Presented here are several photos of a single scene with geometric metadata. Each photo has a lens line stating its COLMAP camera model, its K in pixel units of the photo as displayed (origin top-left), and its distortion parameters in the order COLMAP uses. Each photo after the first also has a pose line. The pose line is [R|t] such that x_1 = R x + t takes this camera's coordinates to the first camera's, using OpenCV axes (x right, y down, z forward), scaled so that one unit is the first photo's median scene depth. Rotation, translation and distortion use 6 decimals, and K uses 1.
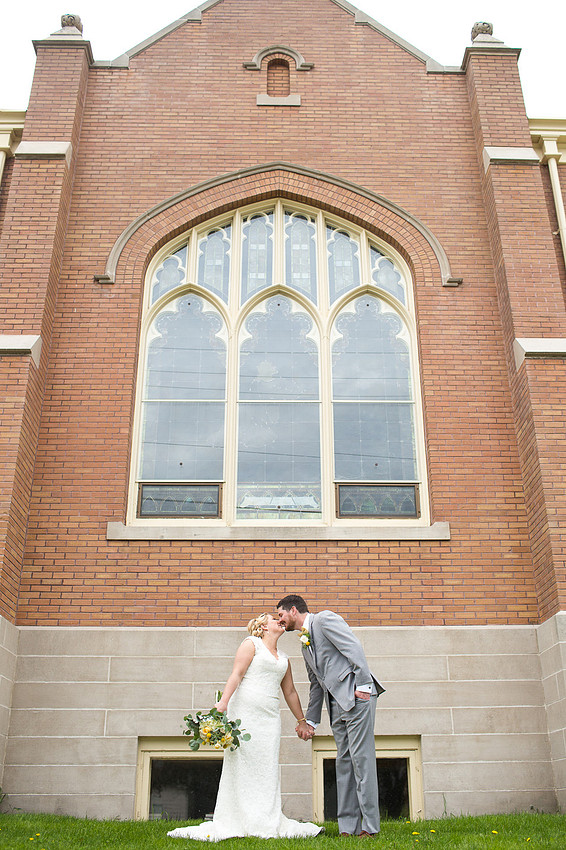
lens RADIAL K [[853.6, 0, 289.5], [0, 853.6, 426.0], [0, 0, 1]] dist [-0.104619, 0.142189]
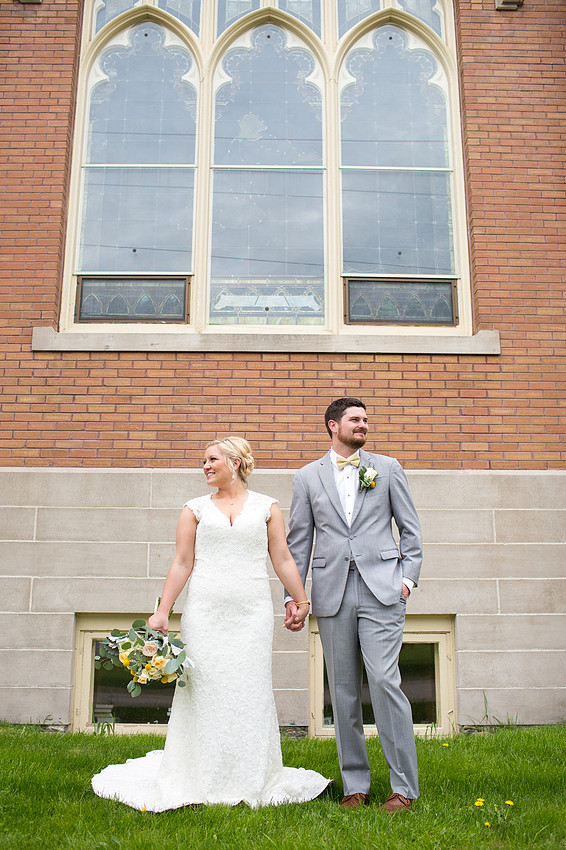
lens RADIAL K [[814.4, 0, 283.0], [0, 814.4, 425.0], [0, 0, 1]] dist [-0.101061, 0.131291]
pose [[0.999949, 0.008736, 0.005114, -0.001083], [-0.009531, 0.982685, 0.185039, 0.063841], [-0.003409, -0.185078, 0.982718, 0.291796]]
